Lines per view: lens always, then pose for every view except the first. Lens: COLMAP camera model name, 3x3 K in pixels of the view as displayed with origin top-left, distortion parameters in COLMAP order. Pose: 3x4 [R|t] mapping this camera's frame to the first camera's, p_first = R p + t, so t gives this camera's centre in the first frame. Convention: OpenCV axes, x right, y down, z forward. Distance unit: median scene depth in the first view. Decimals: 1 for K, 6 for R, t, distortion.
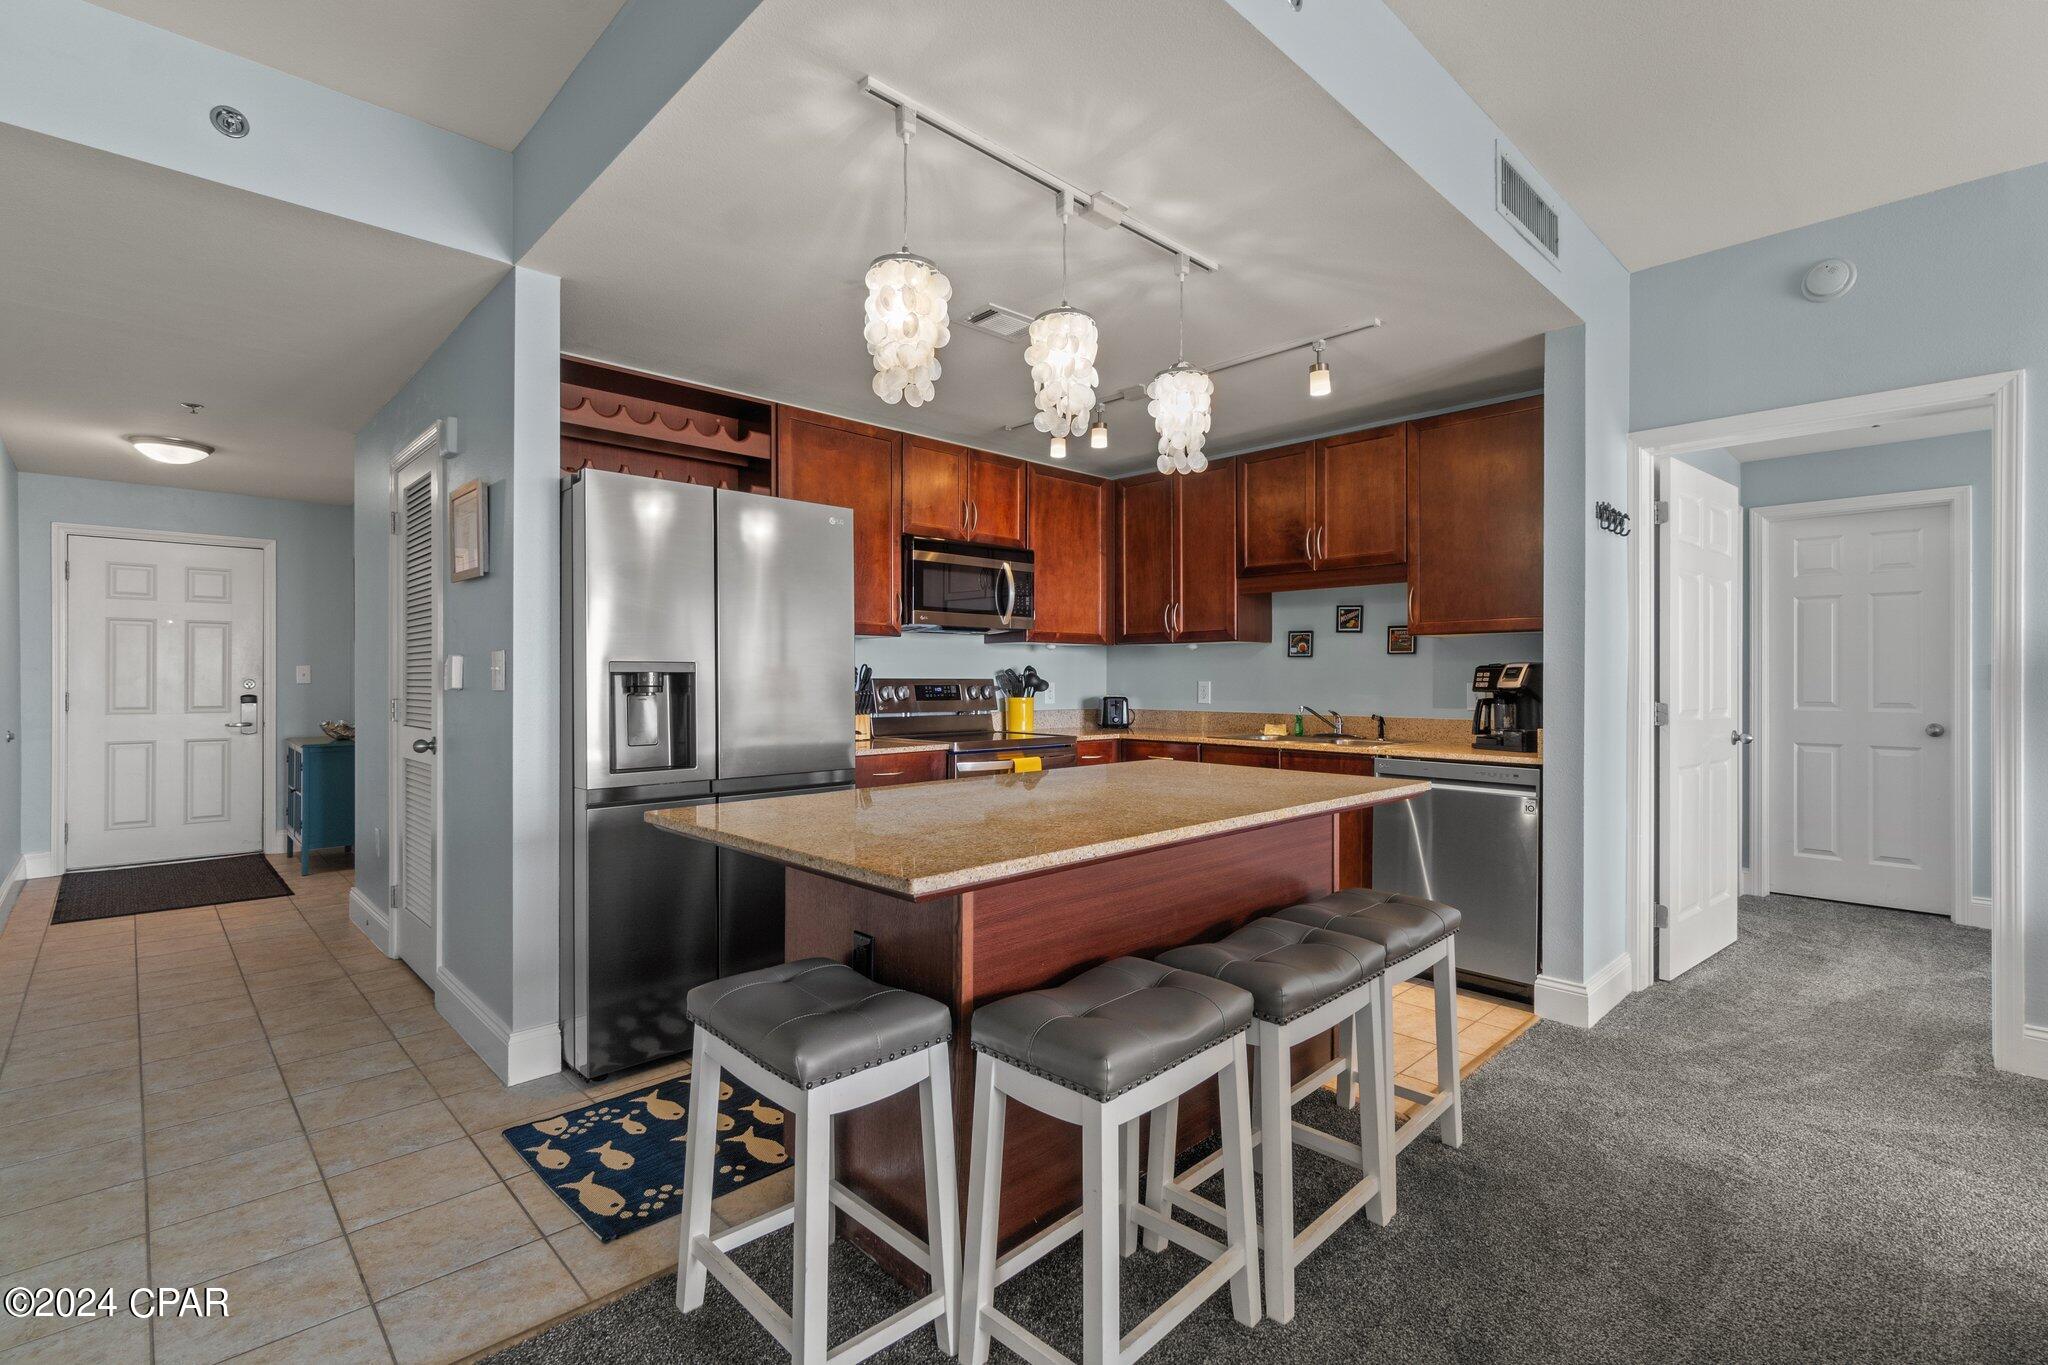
lens RADIAL K [[923.7, 0, 1020.8], [0, 923.7, 681.6], [0, 0, 1]] dist [0.008595, 0.000777]
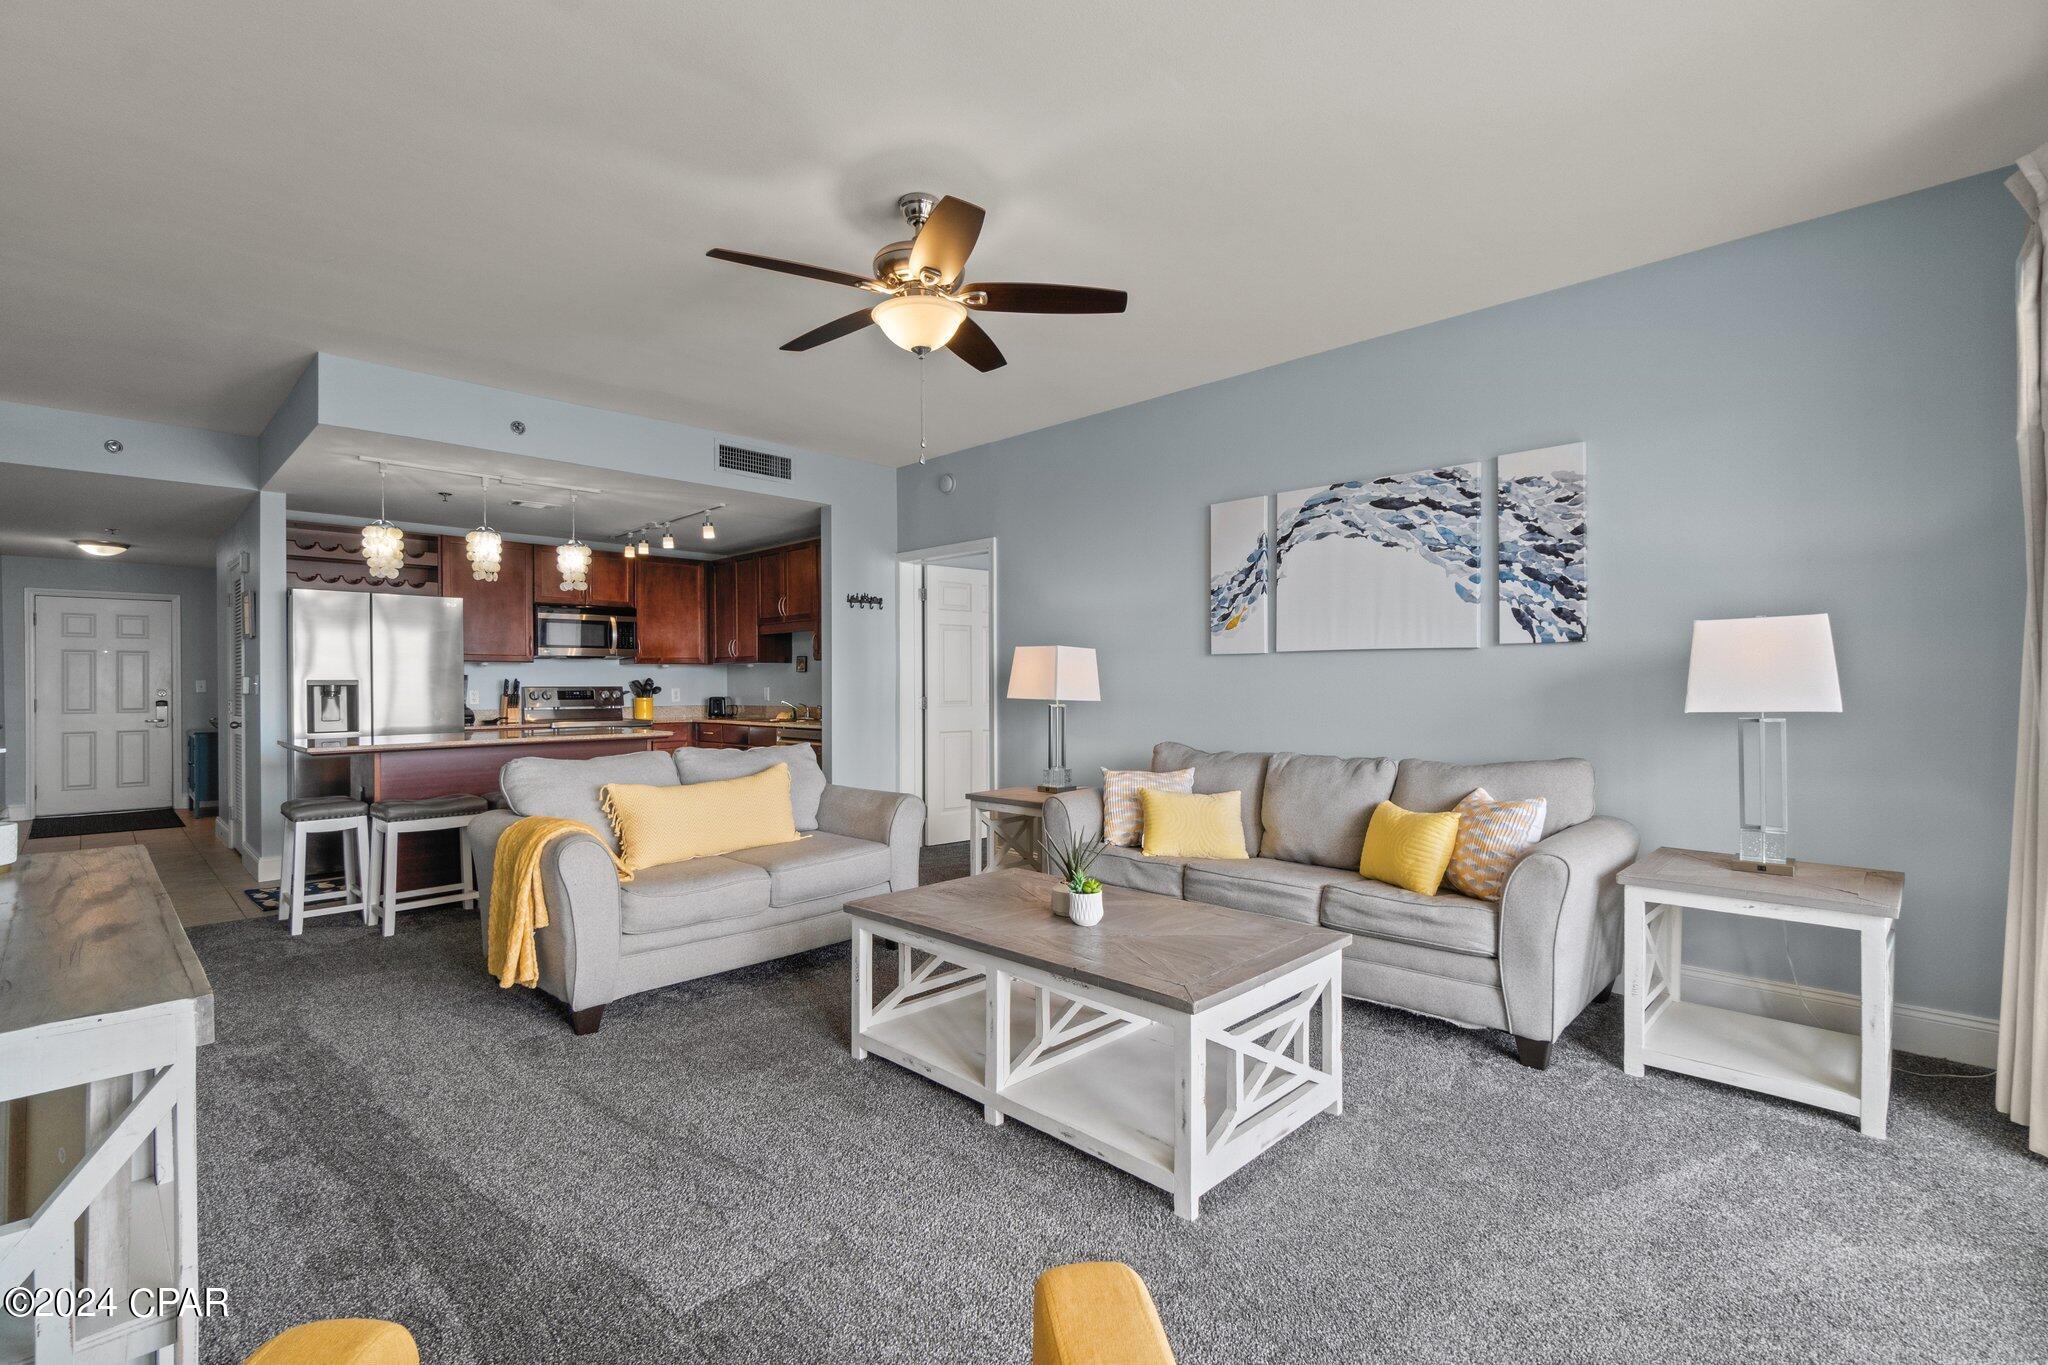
lens RADIAL K [[881.5, 0, 1020.9], [0, 881.5, 690.3], [0, 0, 1]] dist [-0.006585, 0.001752]
pose [[0.998763, -0.007698, 0.049123, 0.665037], [0.007522, 0.999965, 0.003755, 0.004054], [-0.049150, -0.003381, 0.998786, -0.657457]]
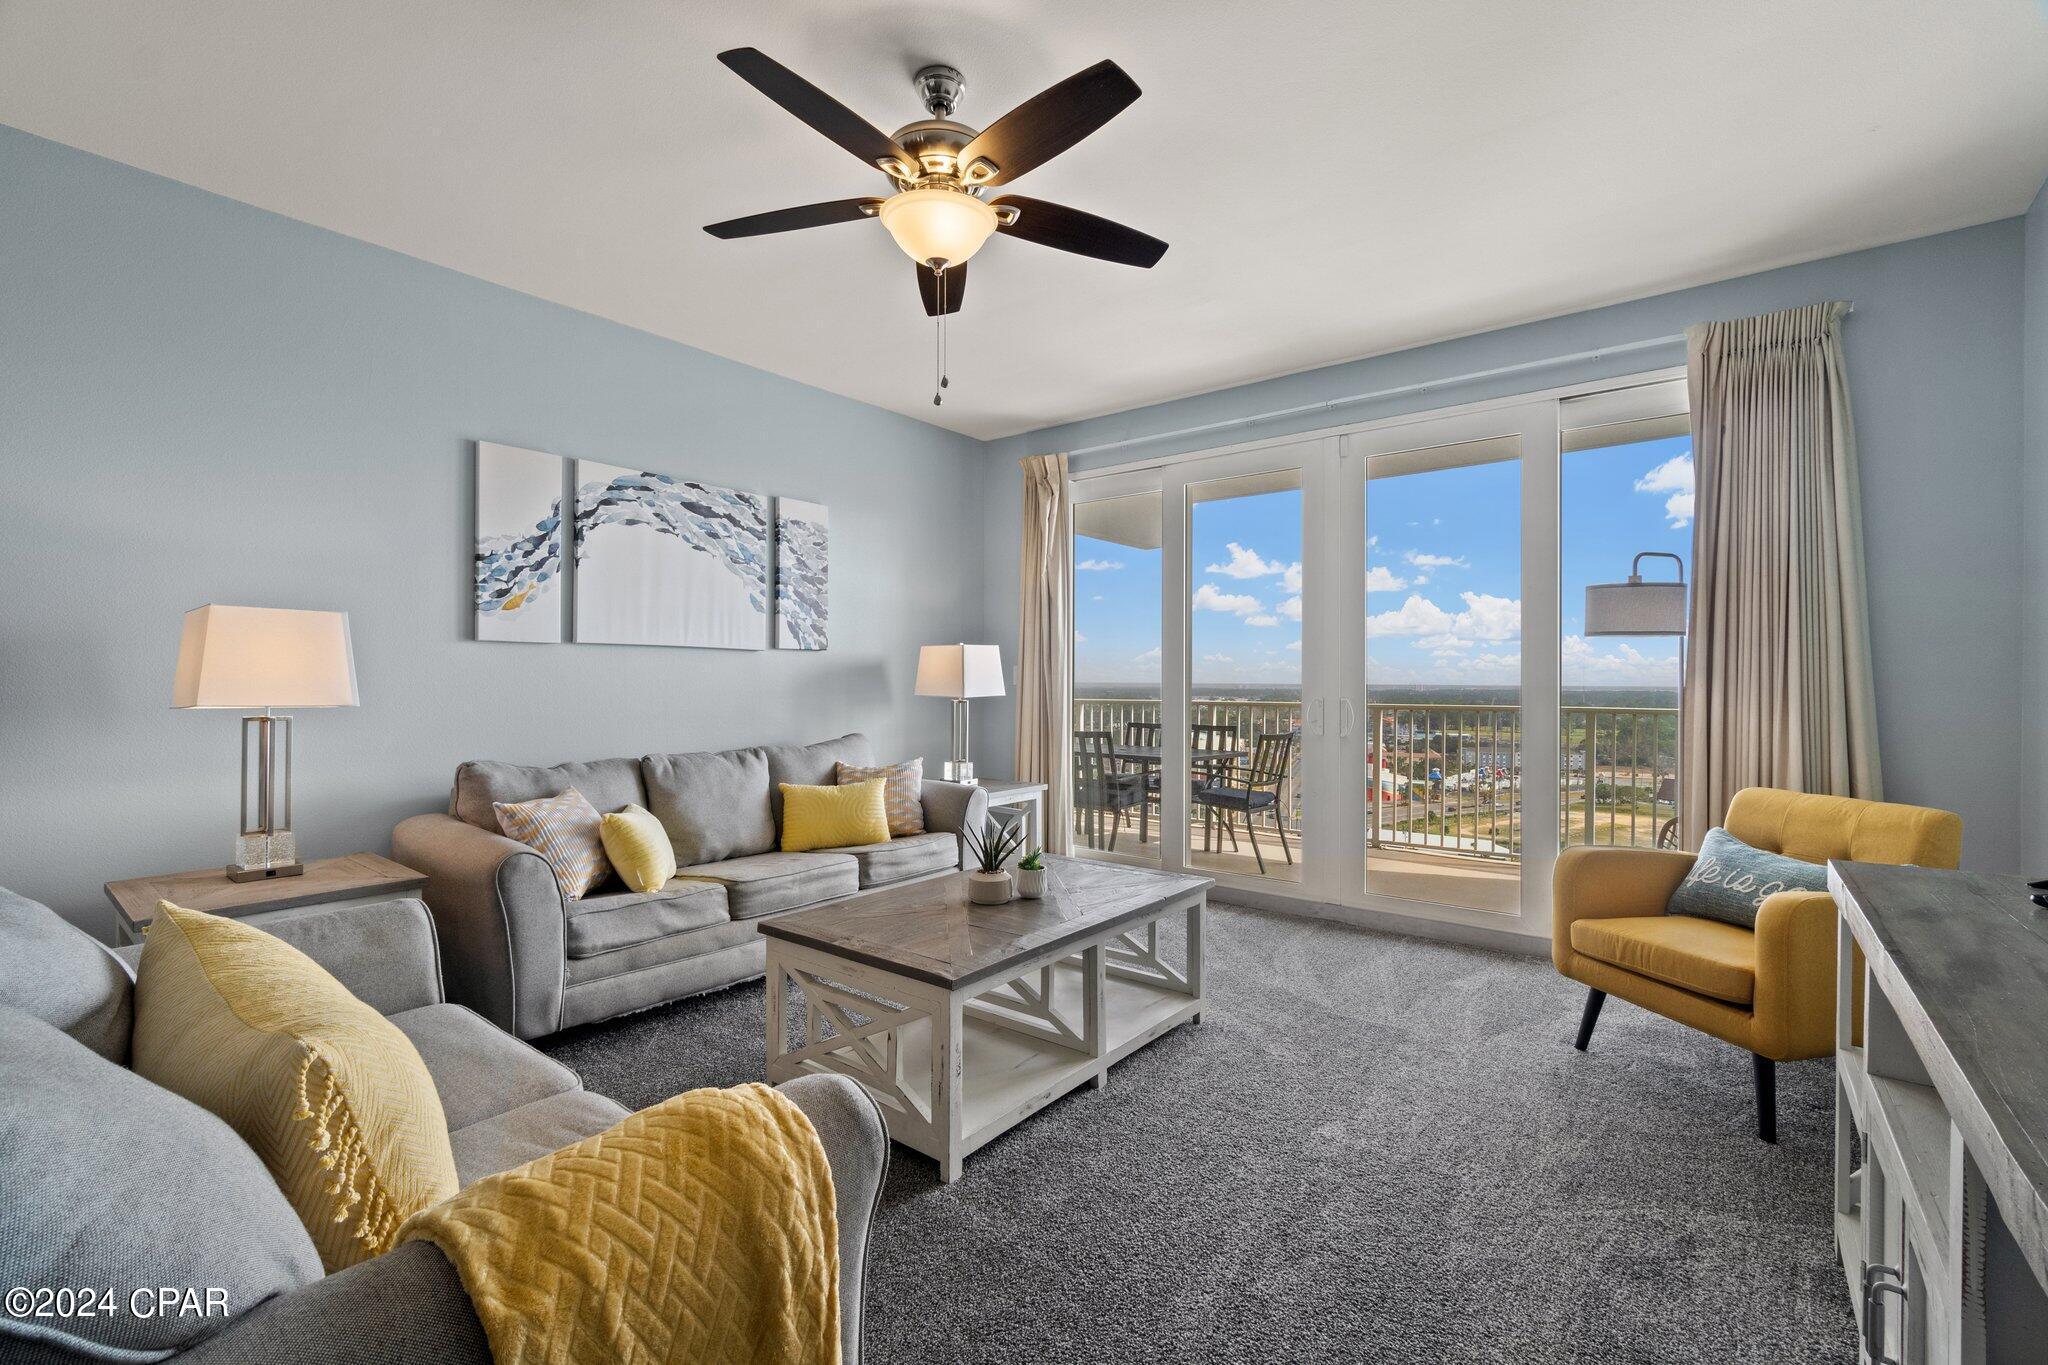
lens RADIAL K [[881.5, 0, 1031.4], [0, 881.5, 680.4], [0, 0, 1]] dist [-0.006585, 0.001752]
pose [[-0.142777, -0.003463, 0.989749, 0.106741], [0.001634, 0.999992, 0.003734, 0.000342], [-0.989754, 0.002150, -0.142770, -0.002513]]
